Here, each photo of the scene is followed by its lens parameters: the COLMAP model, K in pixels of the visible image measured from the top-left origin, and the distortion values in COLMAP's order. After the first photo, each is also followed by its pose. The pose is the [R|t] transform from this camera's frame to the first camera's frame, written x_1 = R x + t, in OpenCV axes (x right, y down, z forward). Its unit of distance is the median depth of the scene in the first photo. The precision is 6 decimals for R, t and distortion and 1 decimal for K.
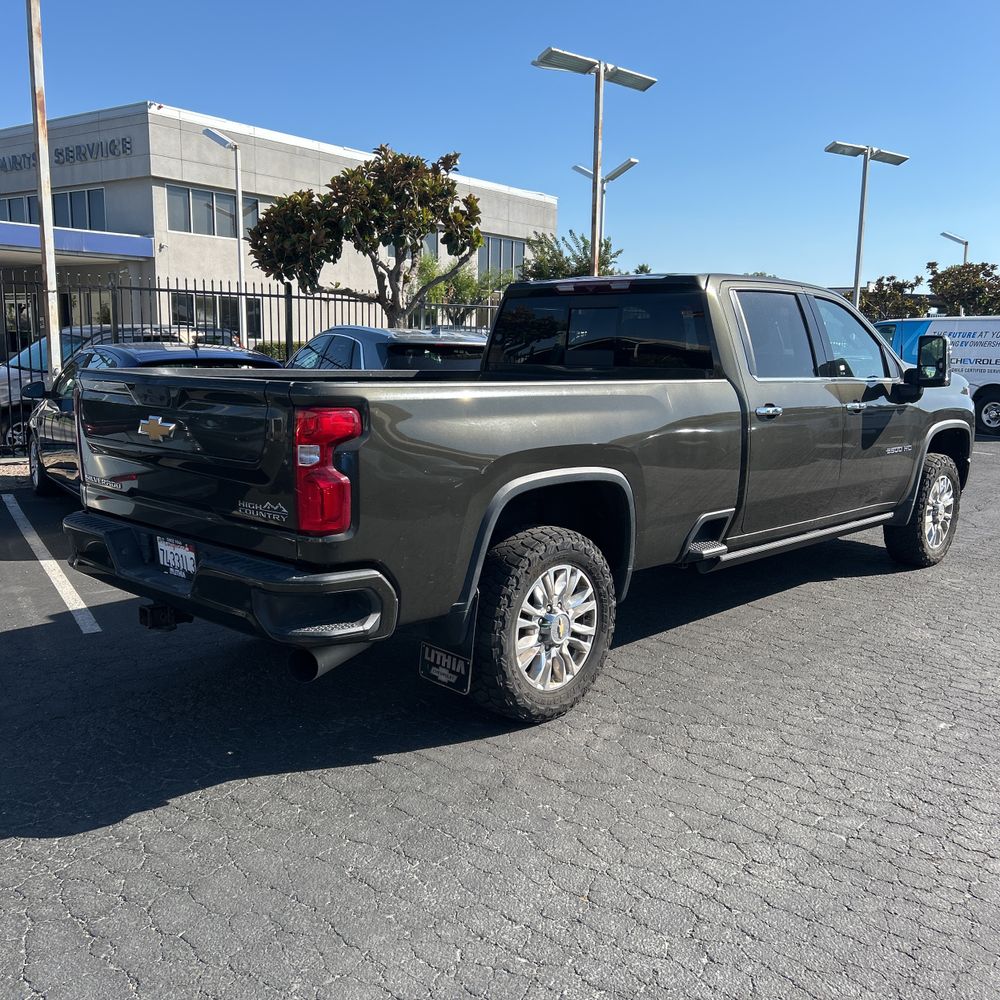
lens RADIAL K [[1013.8, 0, 493.5], [0, 1013.8, 504.3], [0, 0, 1]] dist [0.022618, 0.000000]
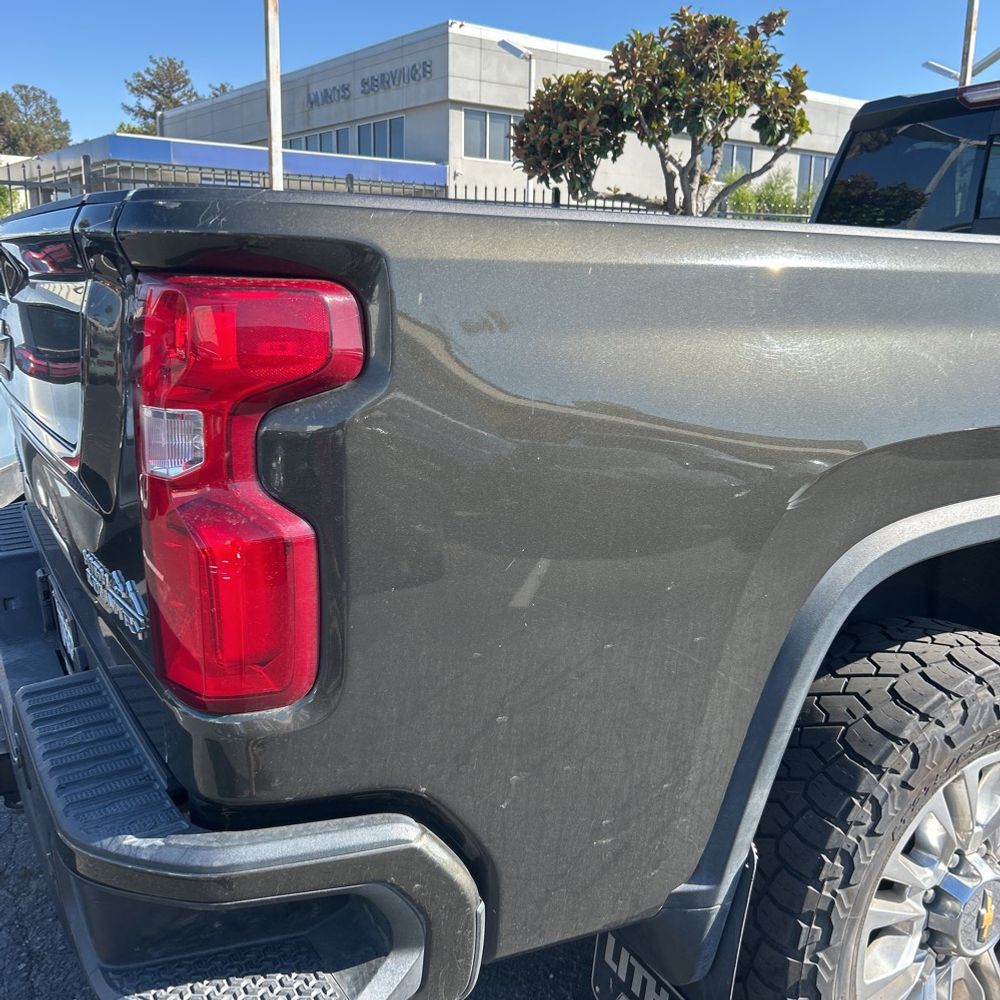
lens RADIAL K [[1013.8, 0, 482.7], [0, 1013.8, 487.6], [0, 0, 1]] dist [0.022618, 0.000000]
pose [[0.954057, 0.061303, -0.293287, -0.005103], [-0.048840, 0.997572, 0.049638, -0.025082], [0.295618, -0.033033, 0.954735, 0.346052]]
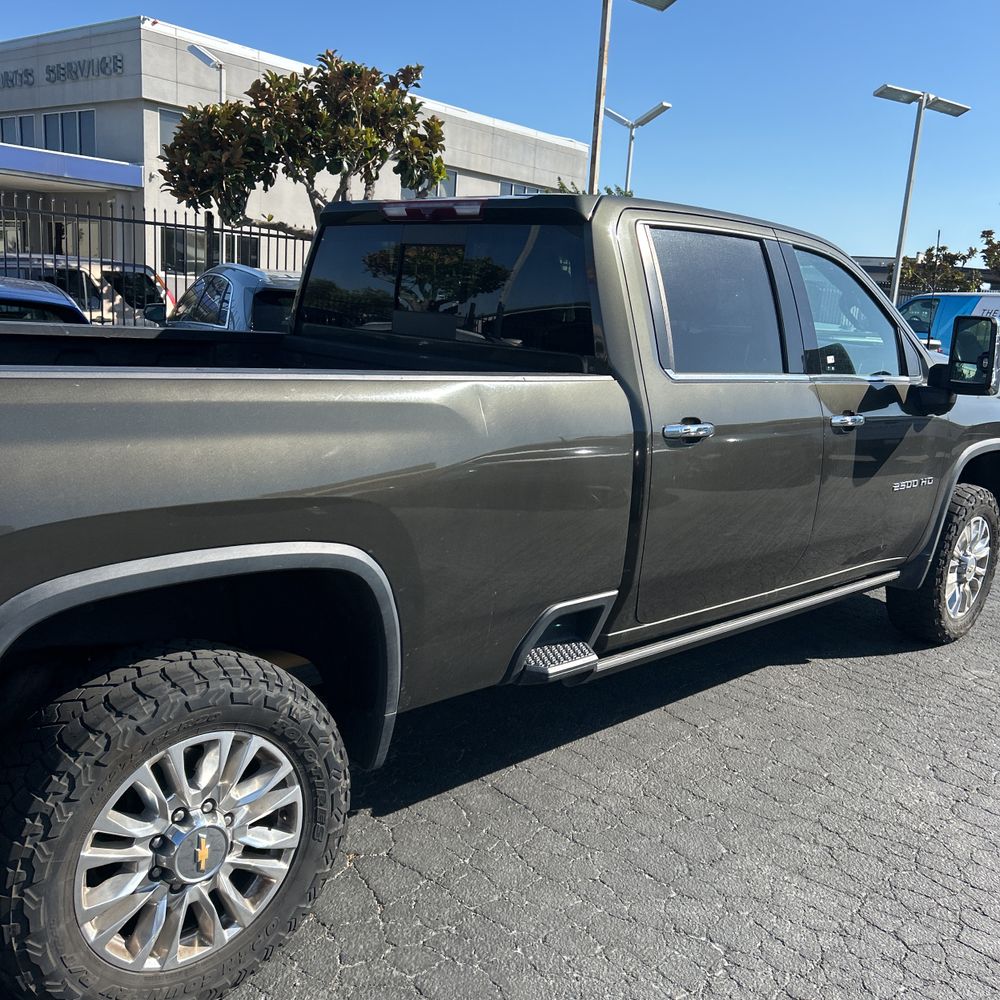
lens RADIAL K [[1013.8, 0, 489.4], [0, 1013.8, 505.2], [0, 0, 1]] dist [0.022618, 0.000000]
pose [[0.997961, 0.055579, -0.031394, 0.127323], [-0.054129, 0.997506, 0.045305, -0.049863], [0.033834, -0.043513, 0.998480, 0.287593]]
